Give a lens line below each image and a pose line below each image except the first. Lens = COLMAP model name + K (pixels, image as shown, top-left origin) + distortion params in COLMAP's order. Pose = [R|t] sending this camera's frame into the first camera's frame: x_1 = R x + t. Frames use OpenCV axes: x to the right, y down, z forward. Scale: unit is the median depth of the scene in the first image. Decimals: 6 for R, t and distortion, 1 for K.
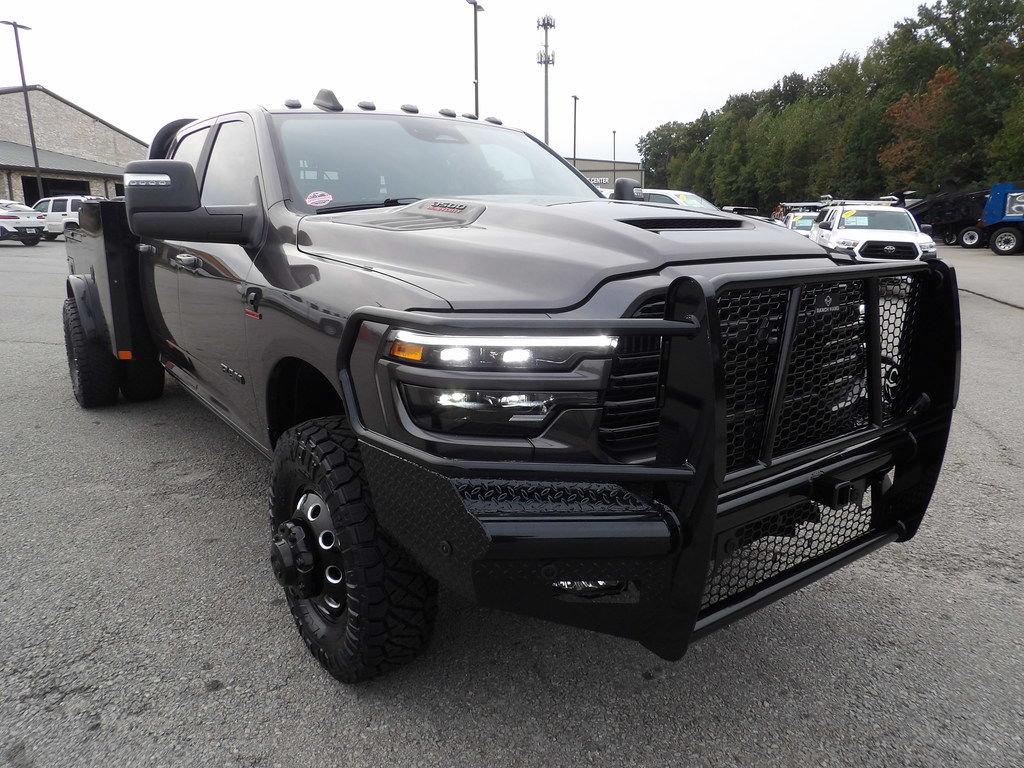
lens RADIAL K [[726.1, 0, 517.1], [0, 726.1, 378.4], [0, 0, 1]] dist [-0.032735, 0.045374]
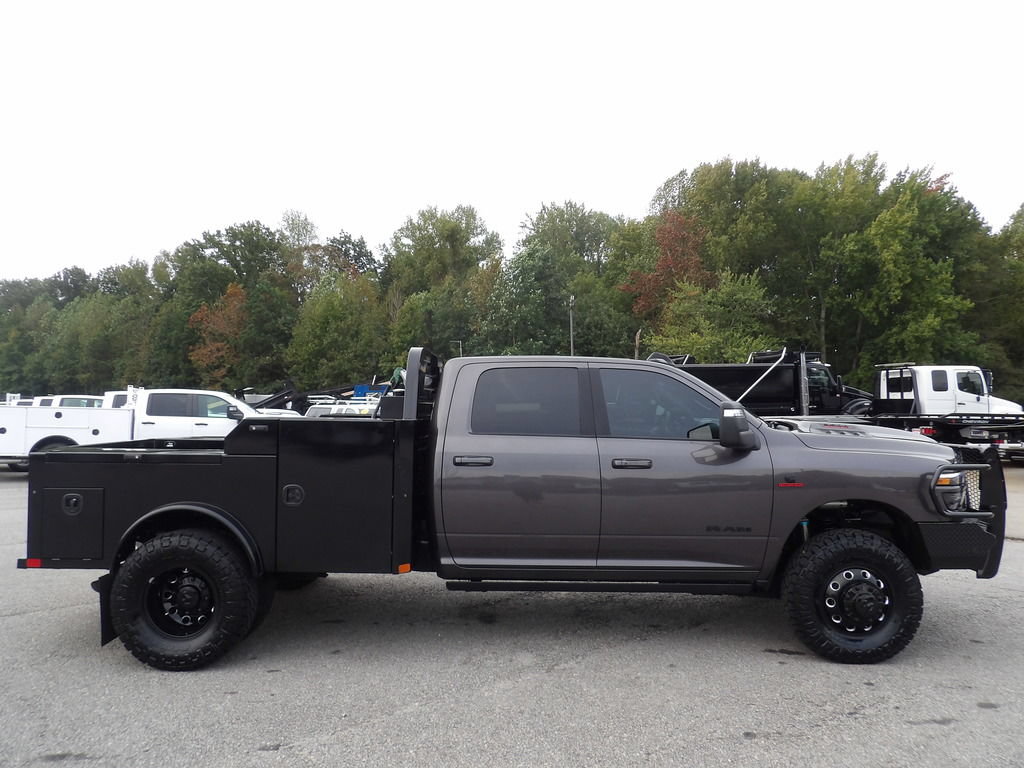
lens RADIAL K [[726.1, 0, 496.4], [0, 726.1, 399.8], [0, 0, 1]] dist [-0.032735, 0.045374]
pose [[0.616825, 0.002976, 0.787095, -1.844598], [0.177461, 0.973719, -0.142753, -0.139184], [-0.766834, 0.227733, 0.600086, 0.345652]]
